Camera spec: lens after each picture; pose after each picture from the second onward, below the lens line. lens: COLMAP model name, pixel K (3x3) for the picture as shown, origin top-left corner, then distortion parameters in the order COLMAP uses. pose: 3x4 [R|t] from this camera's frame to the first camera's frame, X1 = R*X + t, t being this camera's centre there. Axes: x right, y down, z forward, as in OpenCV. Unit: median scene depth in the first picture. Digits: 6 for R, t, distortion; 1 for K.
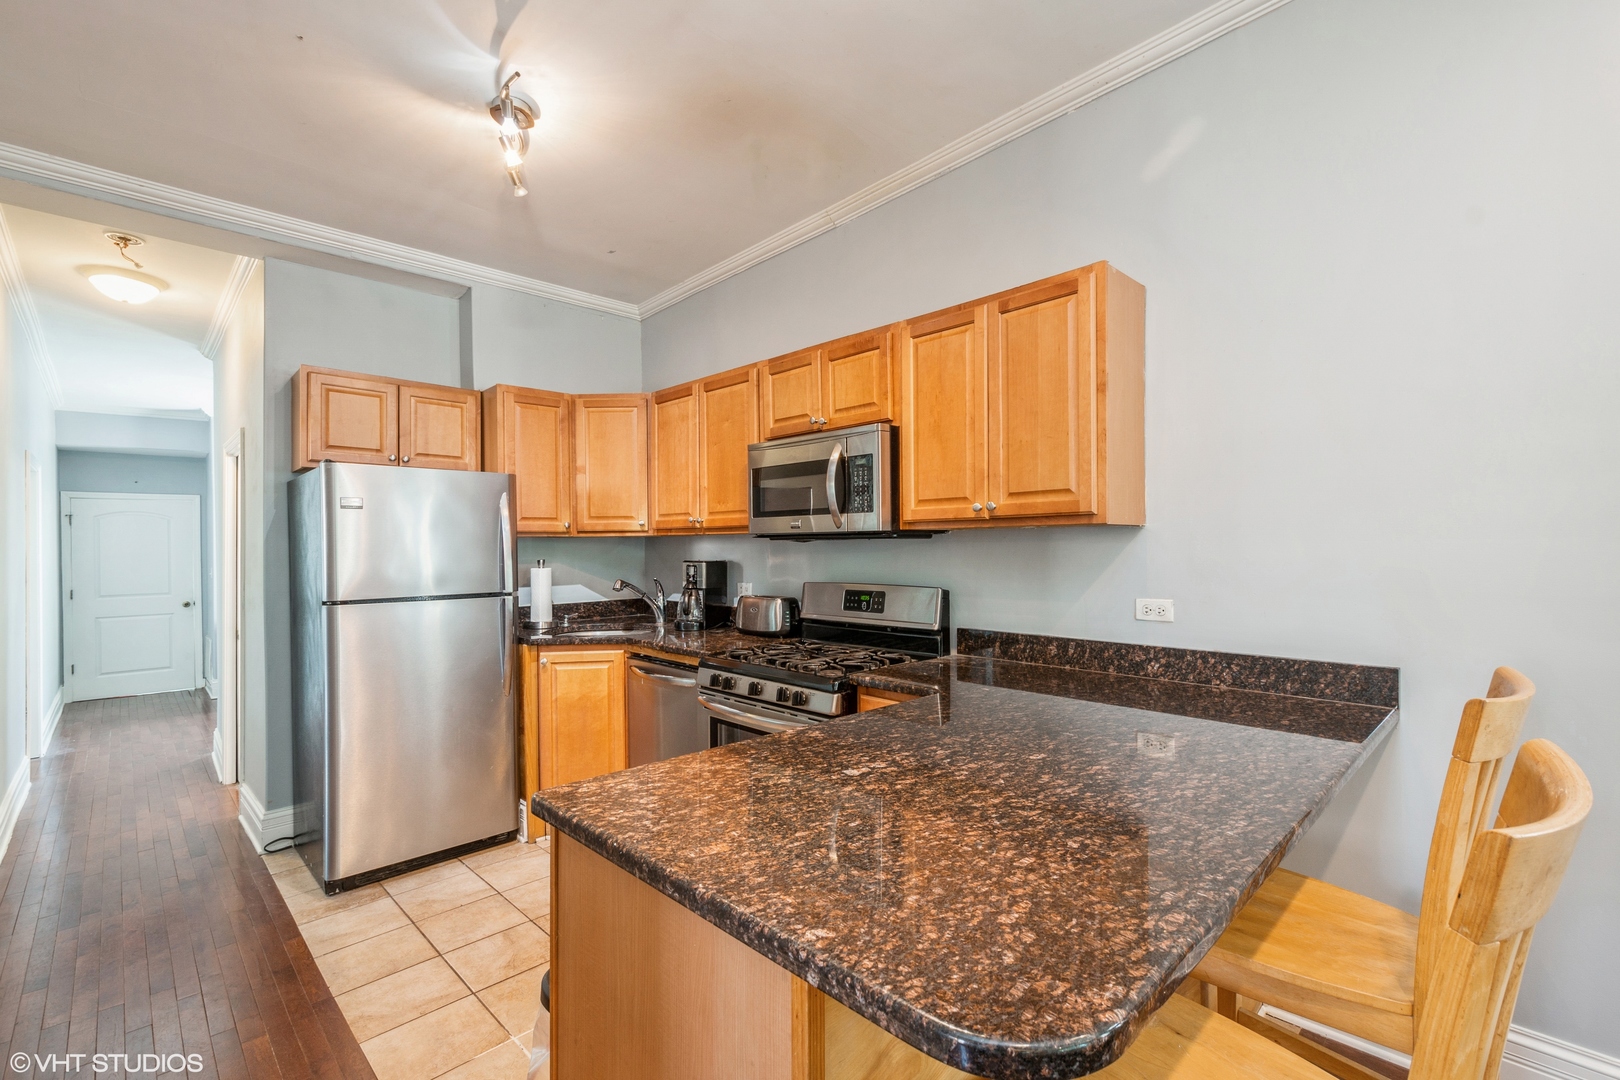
lens RADIAL K [[723.6, 0, 813.9], [0, 723.6, 542.2], [0, 0, 1]] dist [0.038203, -0.000077]
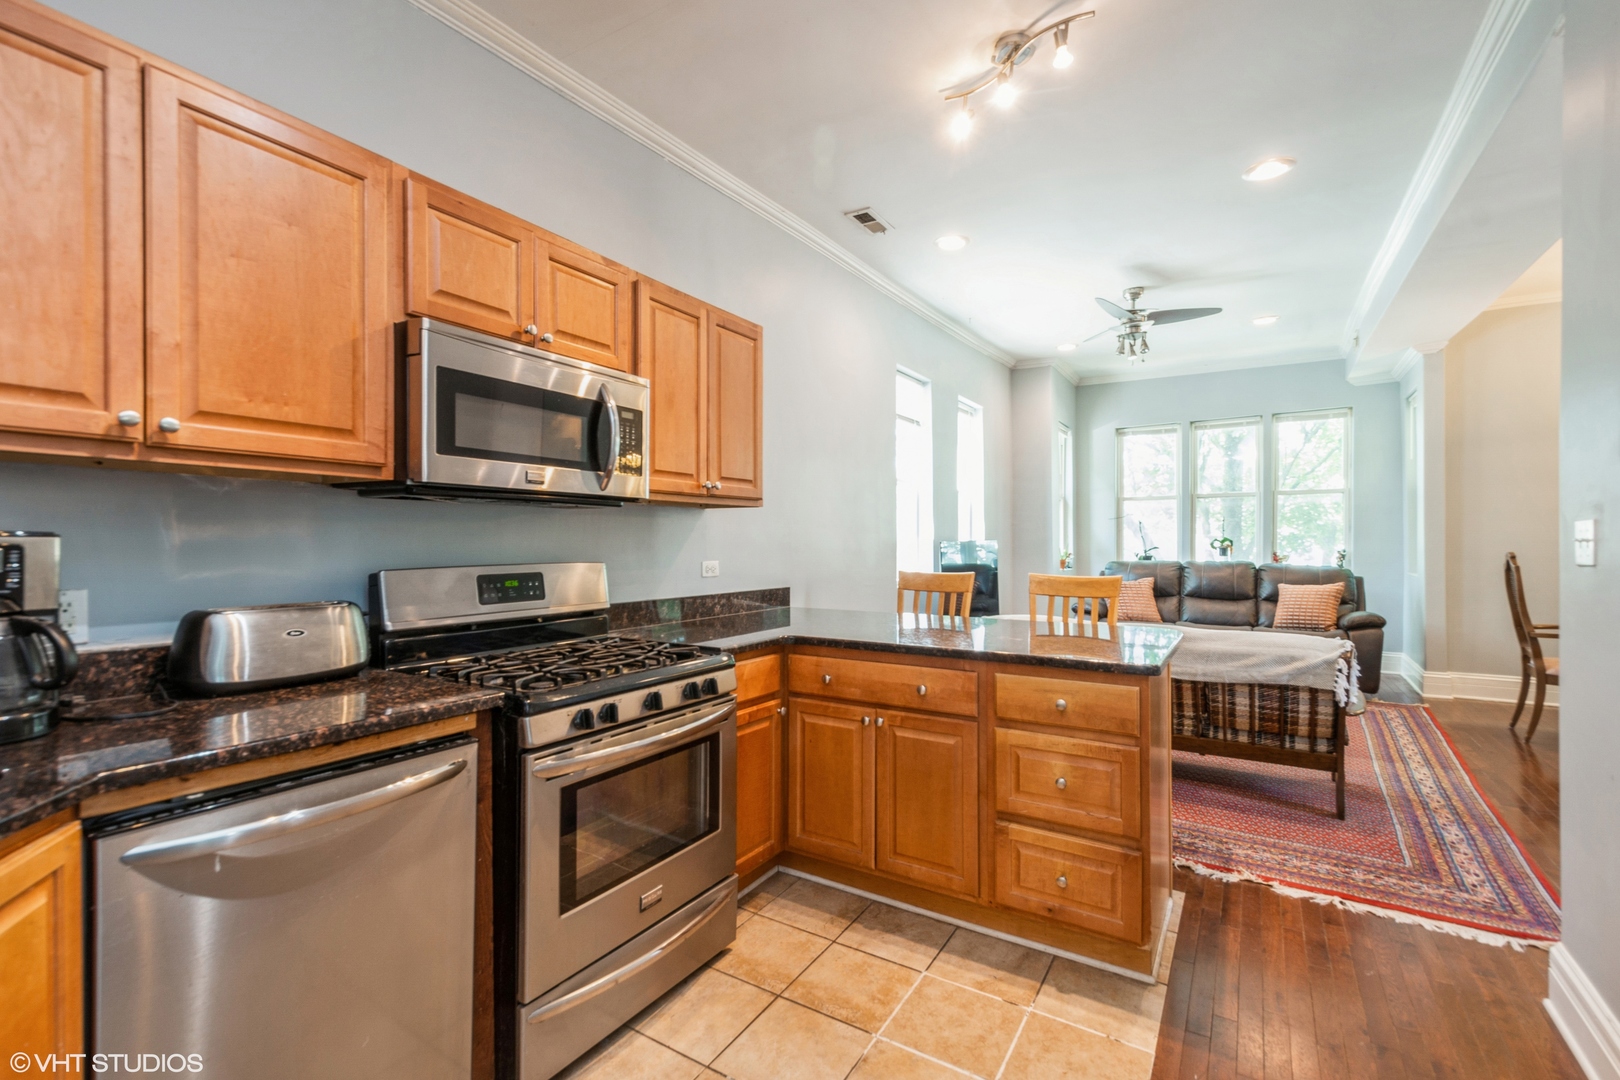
lens RADIAL K [[723.6, 0, 813.9], [0, 723.6, 542.2], [0, 0, 1]] dist [0.038203, -0.000077]
pose [[-0.246227, 0.003746, 0.969205, -0.755377], [-0.009106, 0.999939, -0.006179, 0.037880], [-0.969170, -0.010347, -0.246178, 0.917762]]
